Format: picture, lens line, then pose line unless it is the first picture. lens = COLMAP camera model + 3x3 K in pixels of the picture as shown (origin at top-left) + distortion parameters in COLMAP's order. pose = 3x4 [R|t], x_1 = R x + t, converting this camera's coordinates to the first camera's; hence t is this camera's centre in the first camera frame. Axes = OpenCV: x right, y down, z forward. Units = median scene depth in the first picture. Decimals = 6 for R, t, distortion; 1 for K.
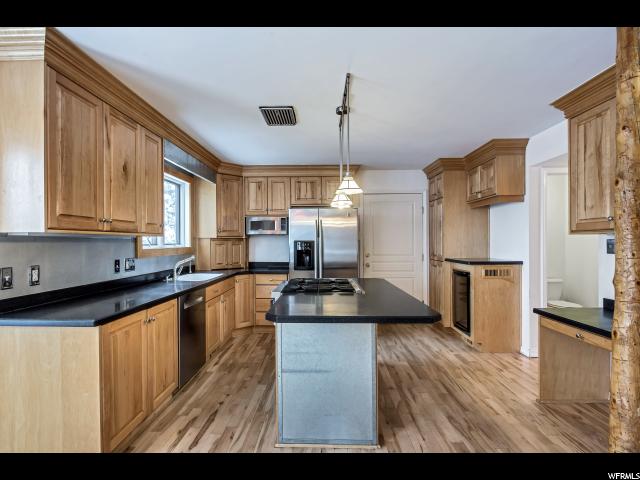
lens RADIAL K [[330.0, 0, 301.8], [0, 330.0, 246.0], [0, 0, 1]] dist [0.027978, 0.000118]
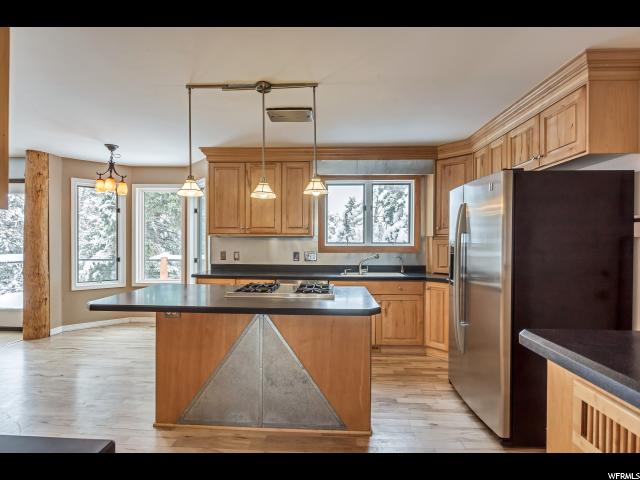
lens RADIAL K [[330.0, 0, 301.8], [0, 330.0, 246.0], [0, 0, 1]] dist [0.027978, 0.000118]
pose [[-0.008609, 0.018849, -0.999785, 1.143710], [-0.017283, 0.999670, 0.018995, -0.017843], [0.999814, 0.017442, -0.008281, 1.258991]]
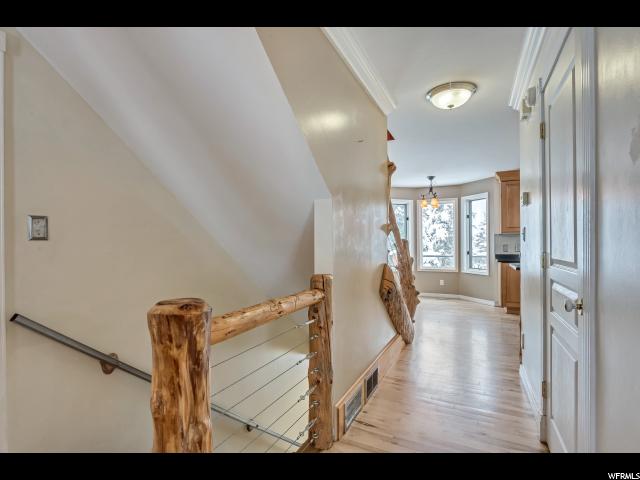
lens RADIAL K [[311.7, 0, 314.8], [0, 311.7, 236.7], [0, 0, 1]] dist [0.001225, 0.000189]
pose [[-0.398617, -0.017639, -0.916948, 2.041845], [-0.013189, 0.999822, -0.013500, 0.041367], [0.917023, 0.006712, -0.398778, 0.418554]]
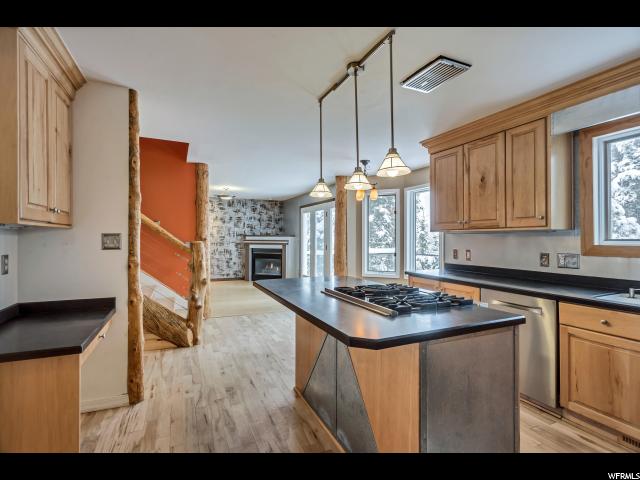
lens RADIAL K [[311.7, 0, 314.8], [0, 311.7, 236.7], [0, 0, 1]] dist [0.001225, 0.000189]
pose [[-0.881260, -0.000244, -0.472632, 0.644707], [-0.003874, 0.999970, 0.006709, -0.016431], [0.472616, 0.007743, -0.881234, 1.839104]]
